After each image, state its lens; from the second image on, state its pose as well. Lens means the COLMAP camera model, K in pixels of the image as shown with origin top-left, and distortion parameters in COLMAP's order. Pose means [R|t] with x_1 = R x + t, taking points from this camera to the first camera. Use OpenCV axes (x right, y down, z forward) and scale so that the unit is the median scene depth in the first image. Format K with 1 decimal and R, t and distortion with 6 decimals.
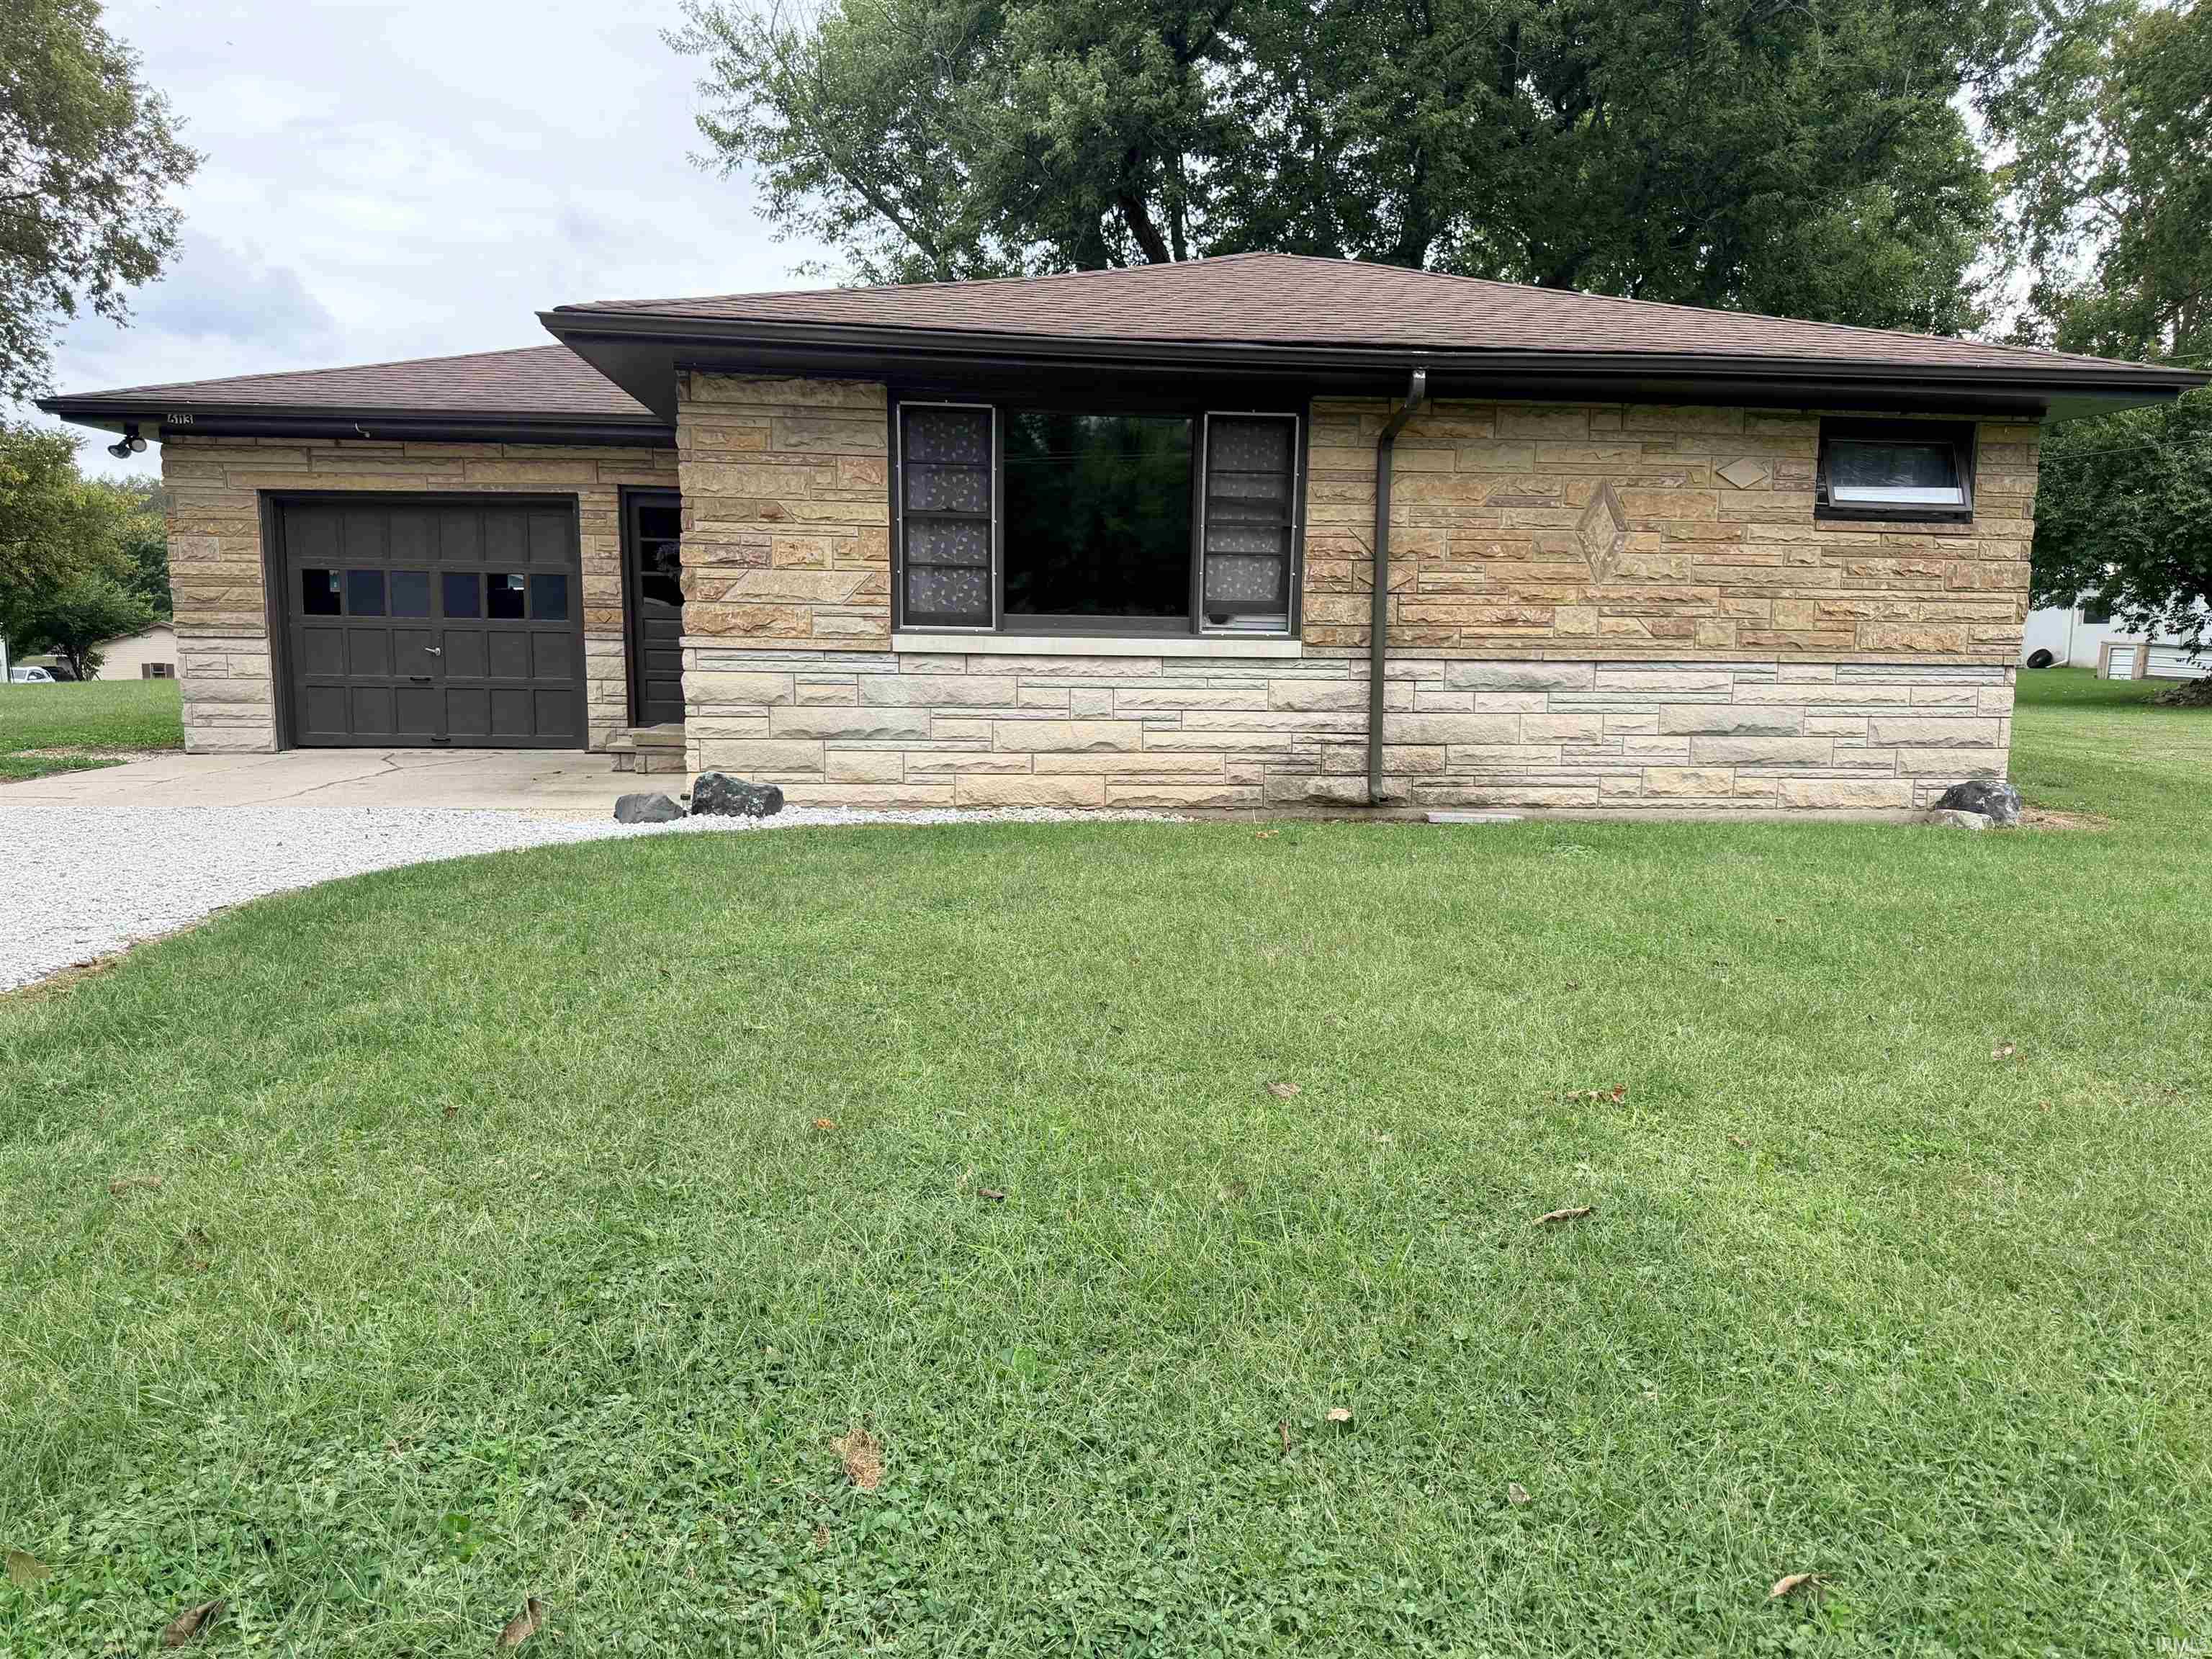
lens RADIAL K [[1546.8, 0, 1102.5], [0, 1546.8, 820.7], [0, 0, 1]] dist [0.061133, -0.074609]
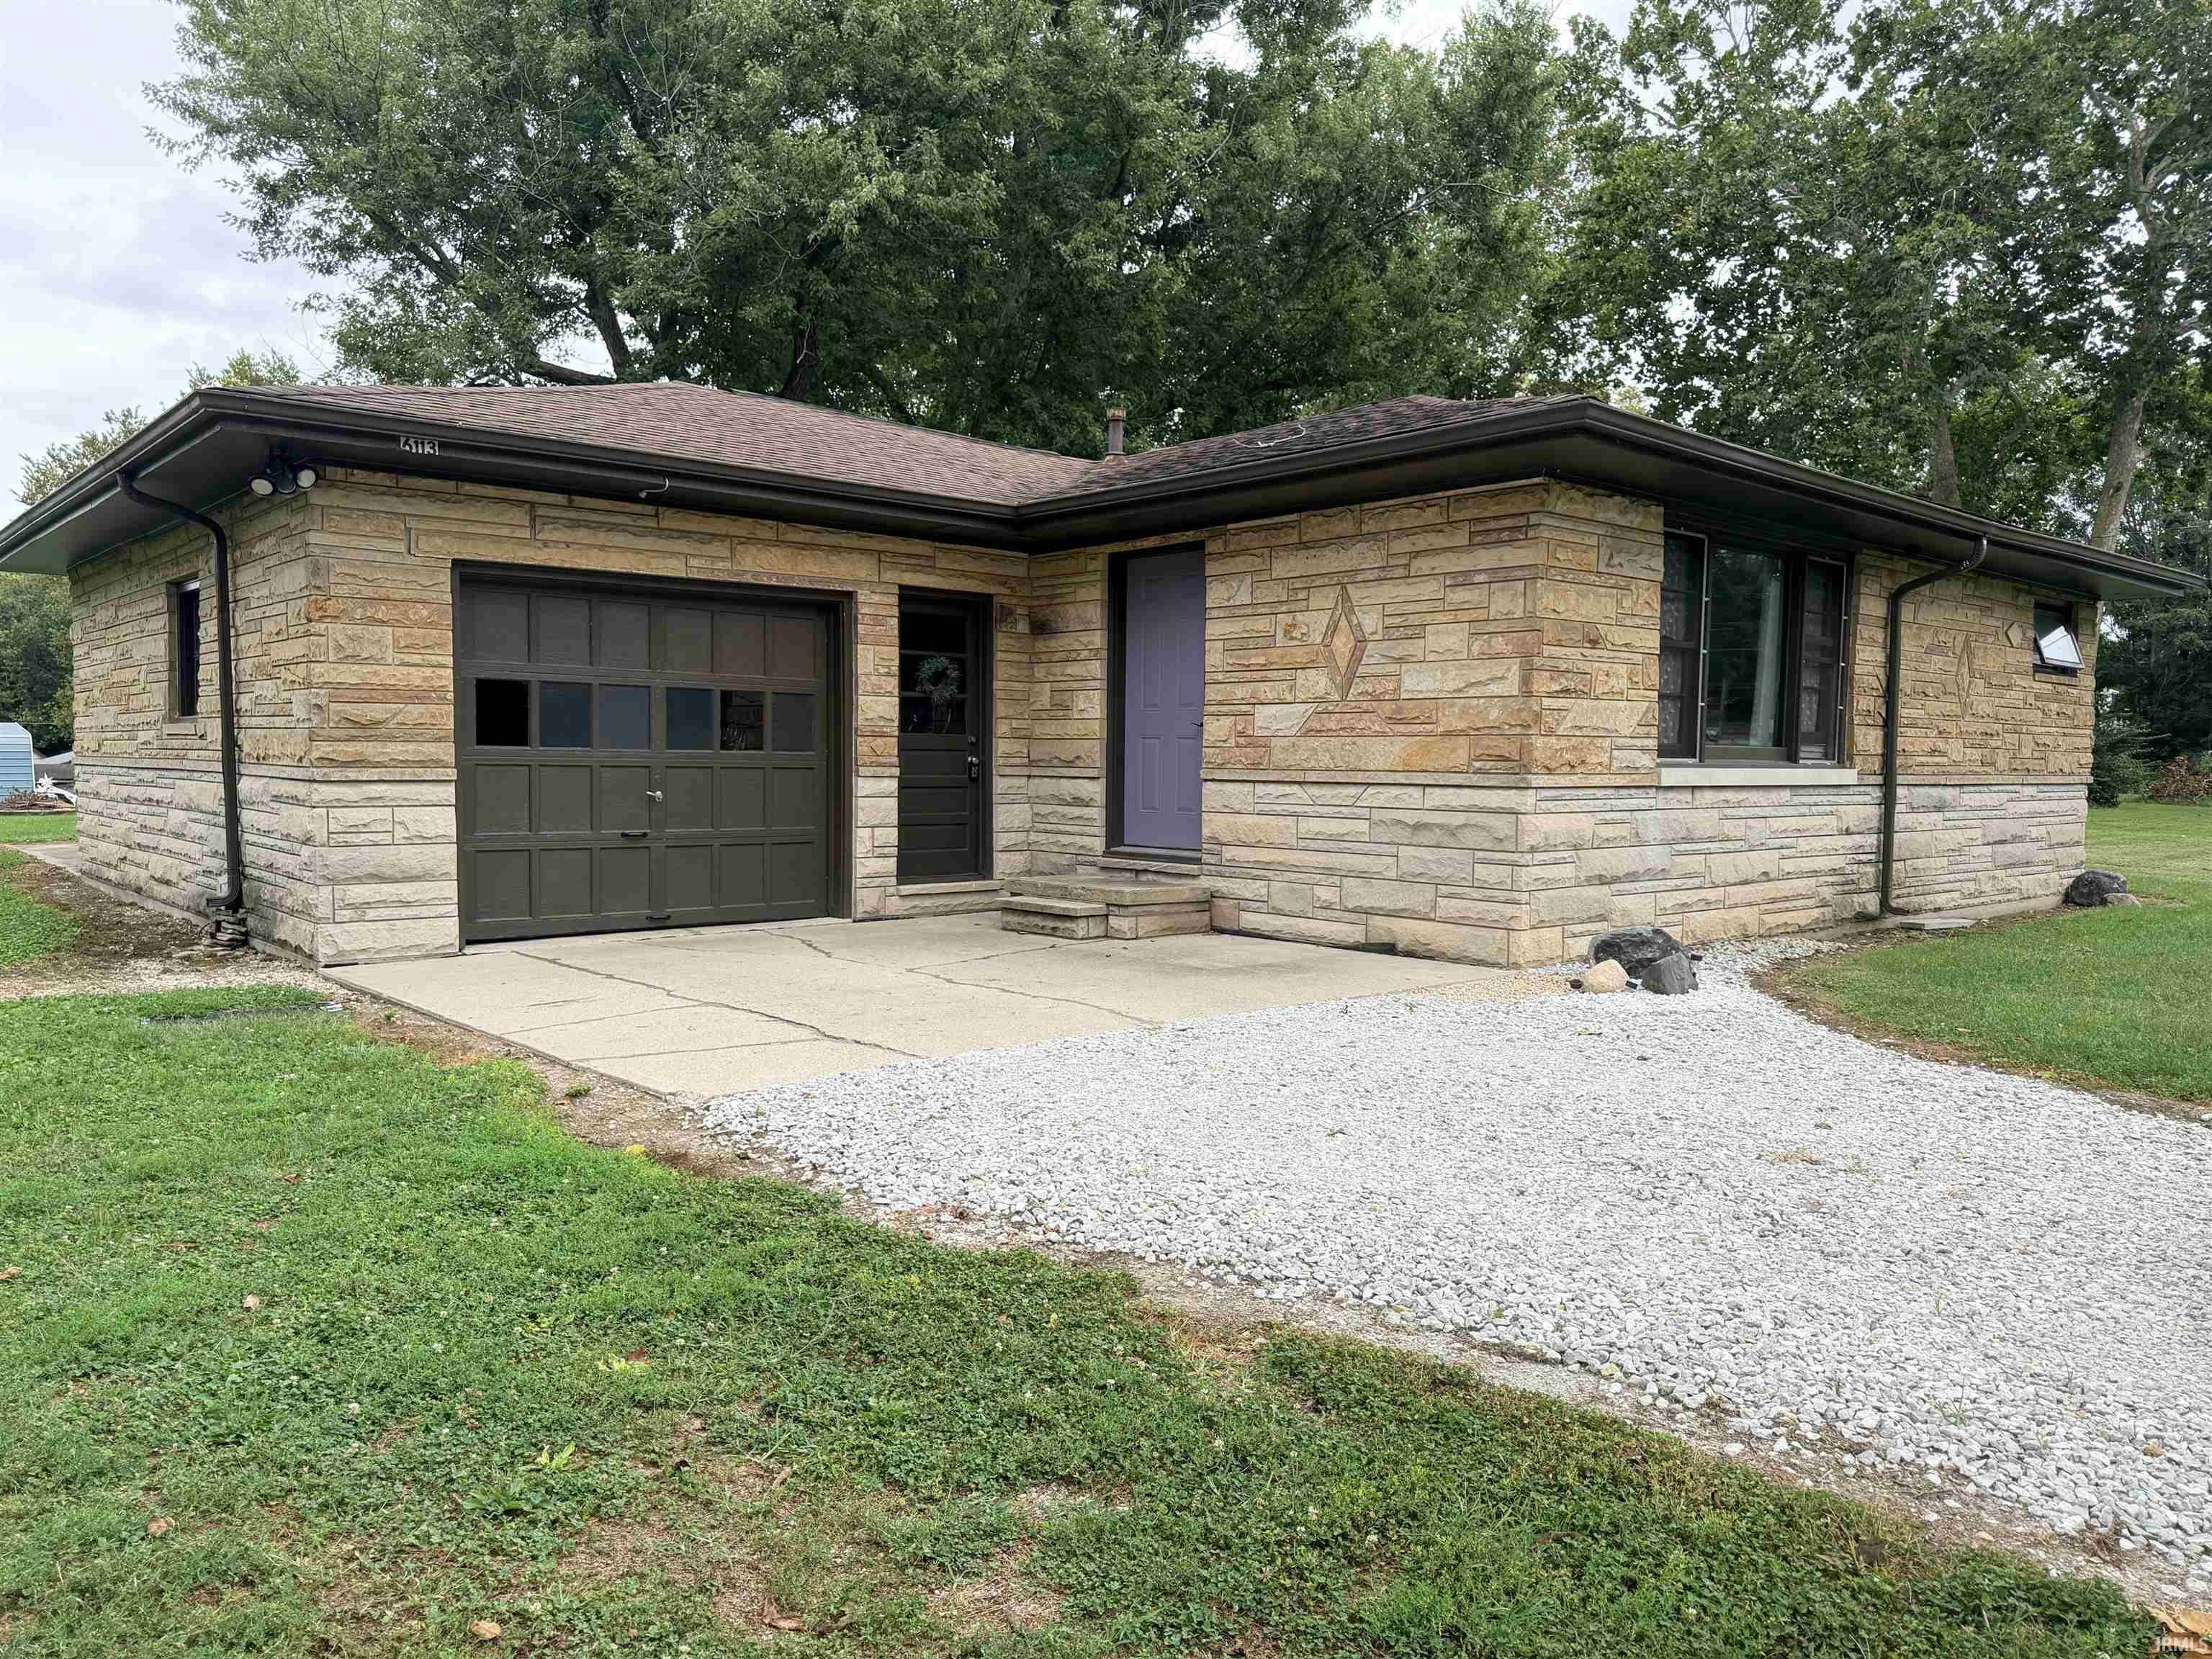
lens RADIAL K [[1546.8, 0, 1067.2], [0, 1546.8, 851.4], [0, 0, 1]] dist [0.061133, -0.074609]
pose [[0.815920, -0.040905, 0.576716, -0.711845], [0.072489, 0.996861, -0.031851, -0.047690], [-0.573603, 0.067793, 0.816323, 0.315319]]
